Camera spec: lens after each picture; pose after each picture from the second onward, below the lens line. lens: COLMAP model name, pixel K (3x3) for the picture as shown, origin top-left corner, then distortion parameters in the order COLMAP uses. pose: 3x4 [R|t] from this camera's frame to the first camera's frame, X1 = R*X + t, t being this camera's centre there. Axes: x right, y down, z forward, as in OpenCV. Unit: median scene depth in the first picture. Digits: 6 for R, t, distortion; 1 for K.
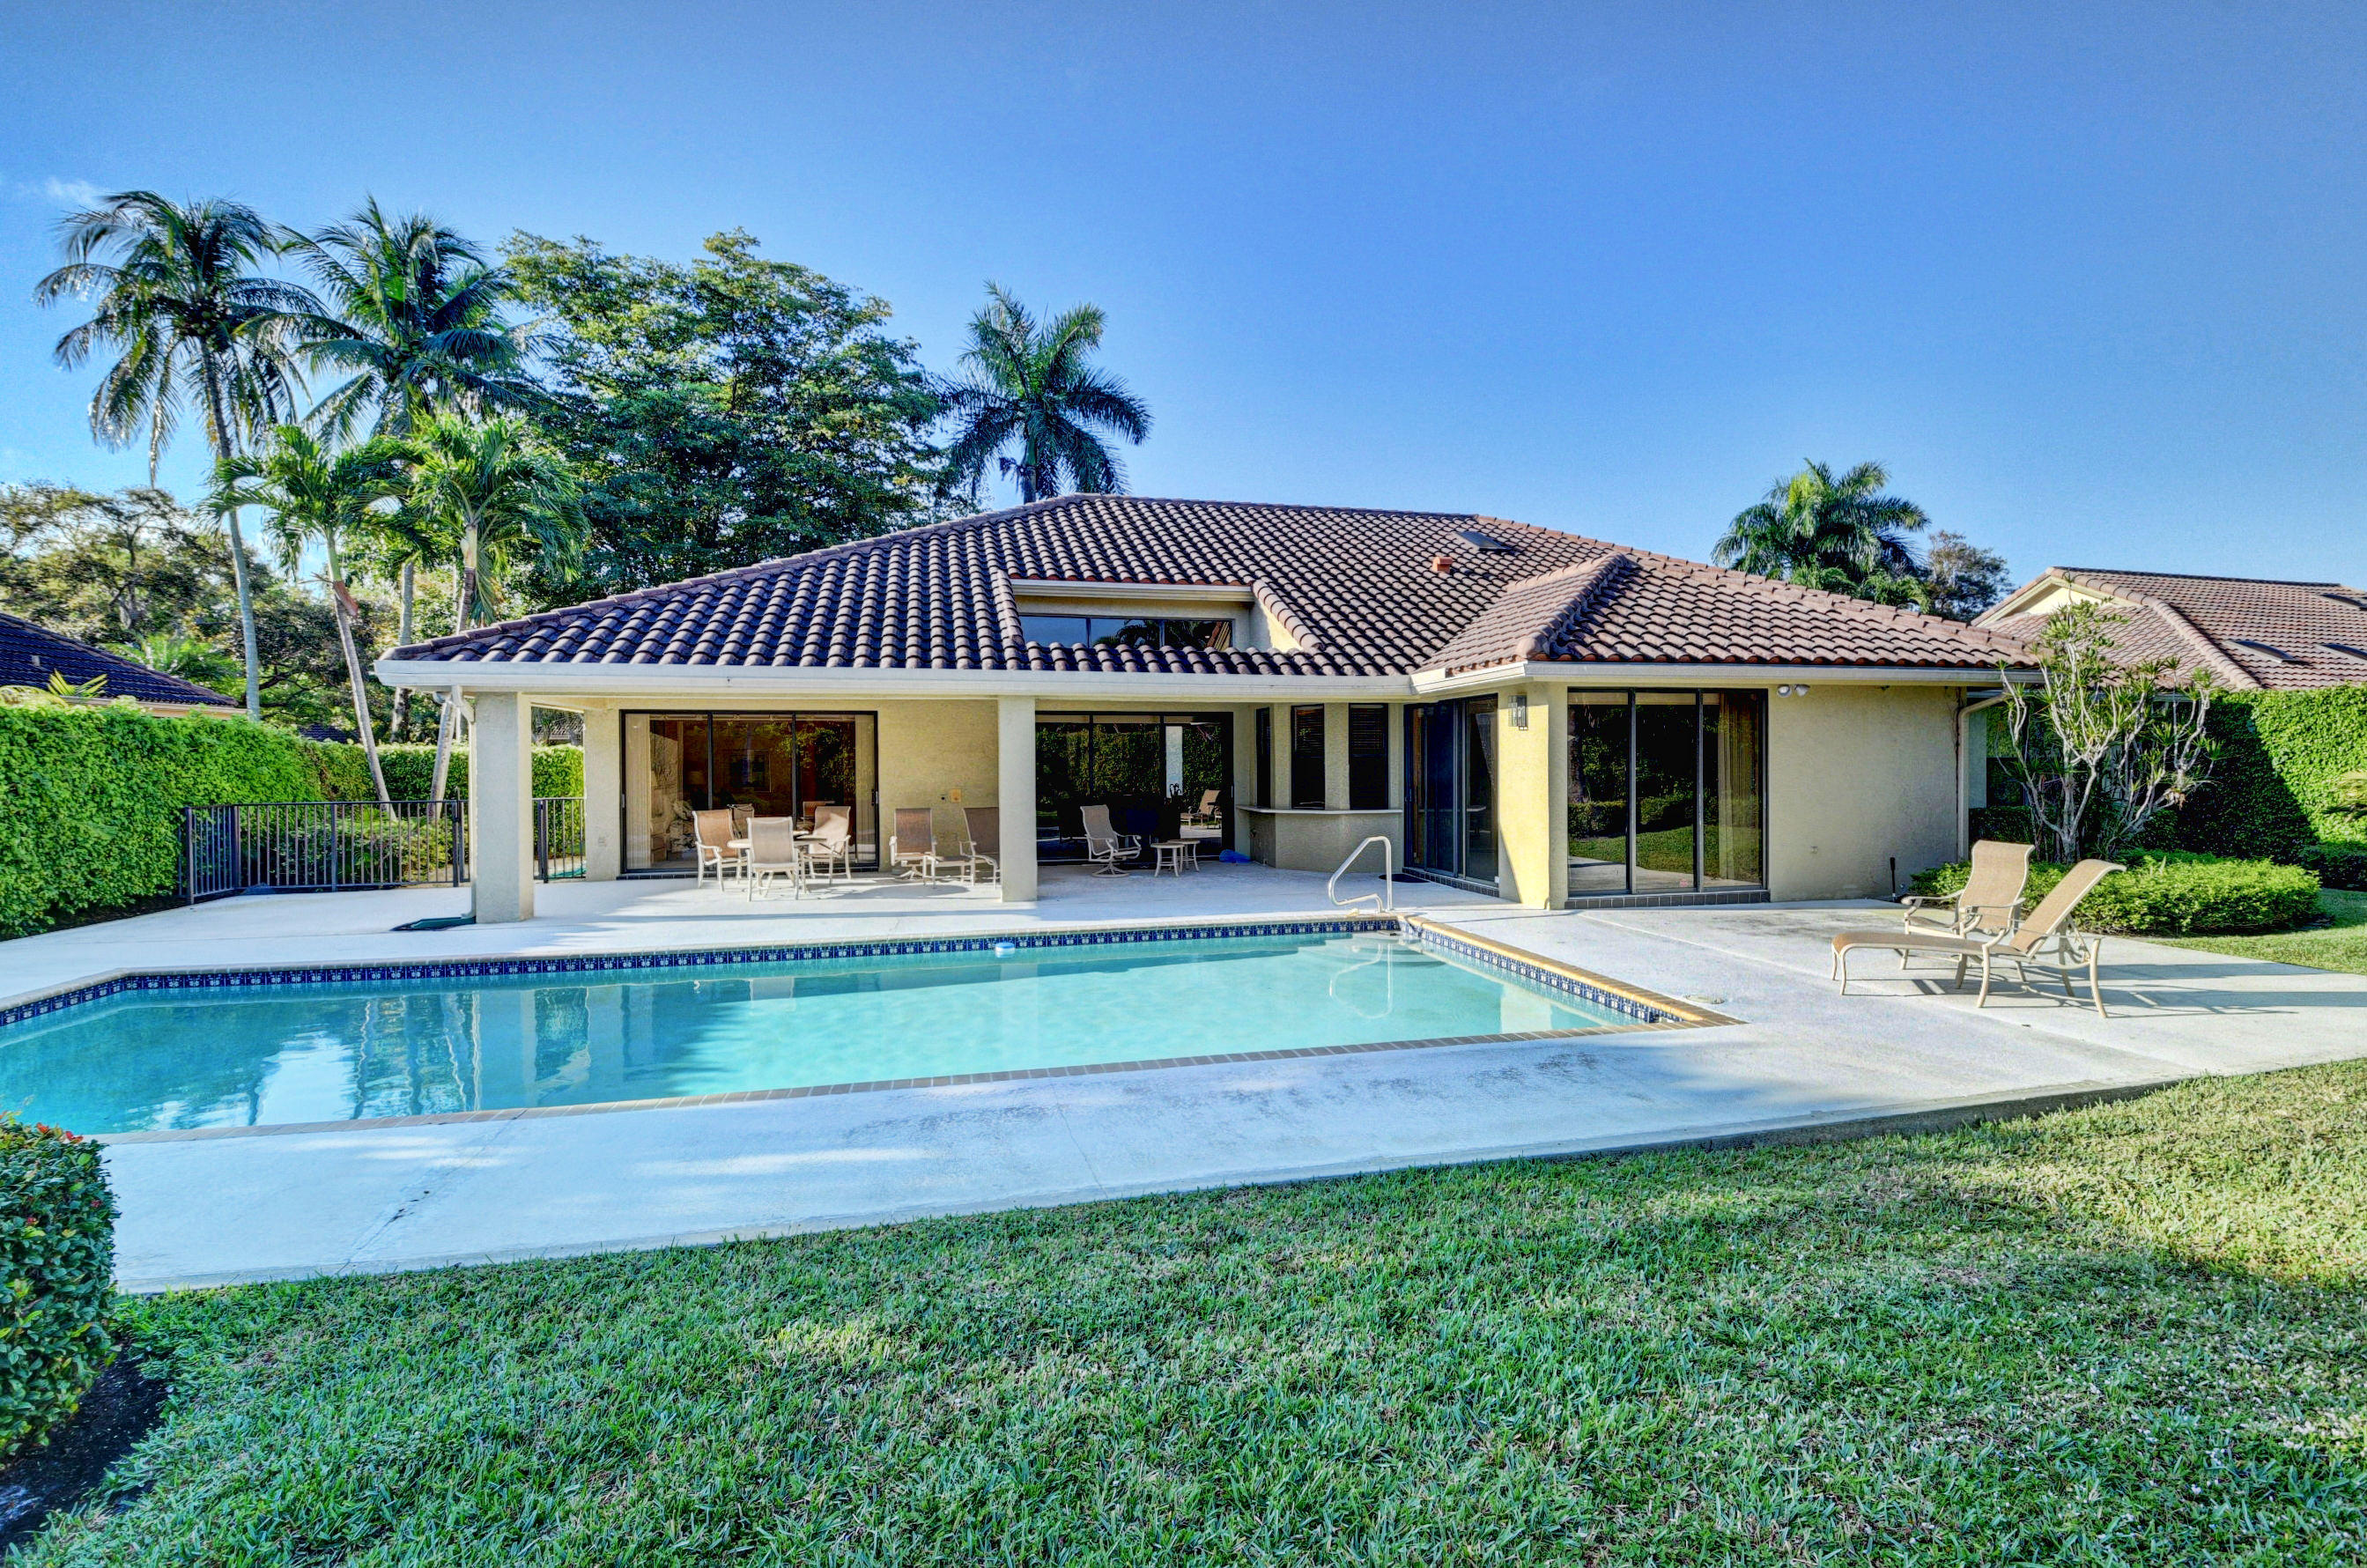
lens RADIAL K [[1042.5, 0, 1184.0], [0, 1042.5, 778.4], [0, 0, 1]] dist [-0.000216, -0.015938]
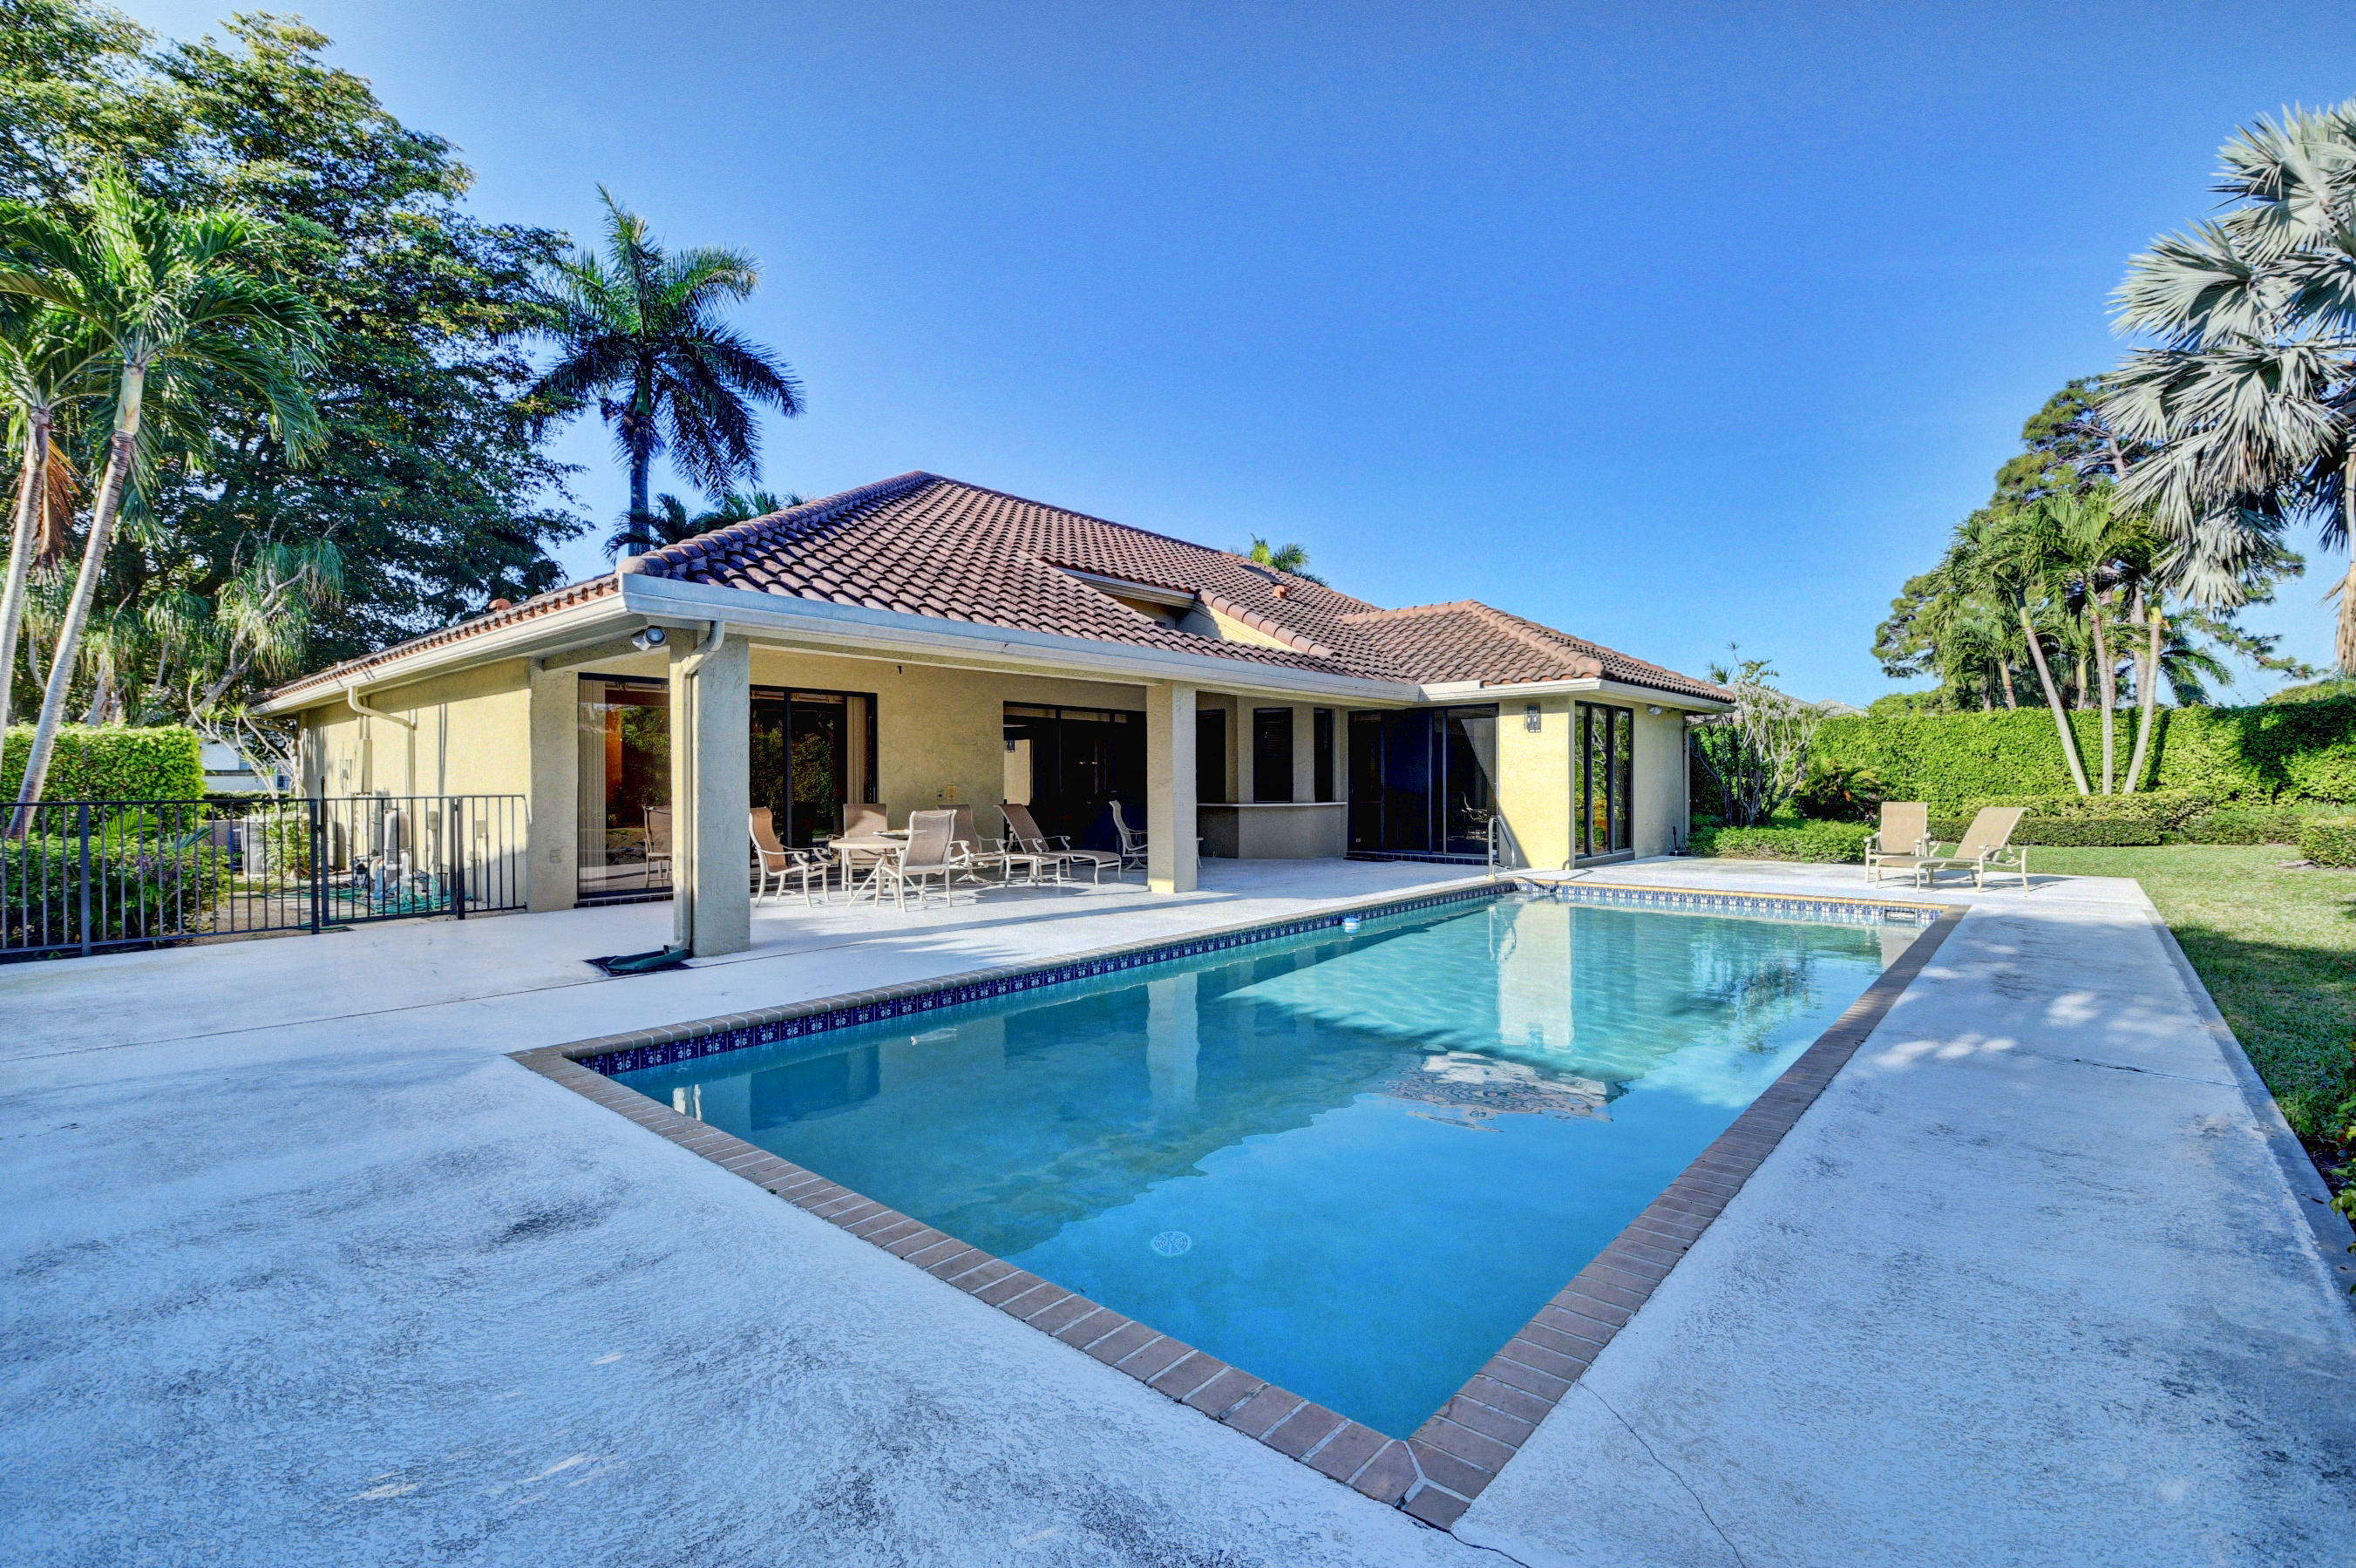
lens RADIAL K [[1037.6, 0, 1173.8], [0, 1037.6, 784.5], [0, 0, 1]] dist [-0.000216, -0.015938]
pose [[0.817777, 0.000645, 0.575535, -0.646681], [0.008227, 0.999884, -0.012810, 0.025747], [-0.575476, 0.015211, 0.817677, 0.177416]]
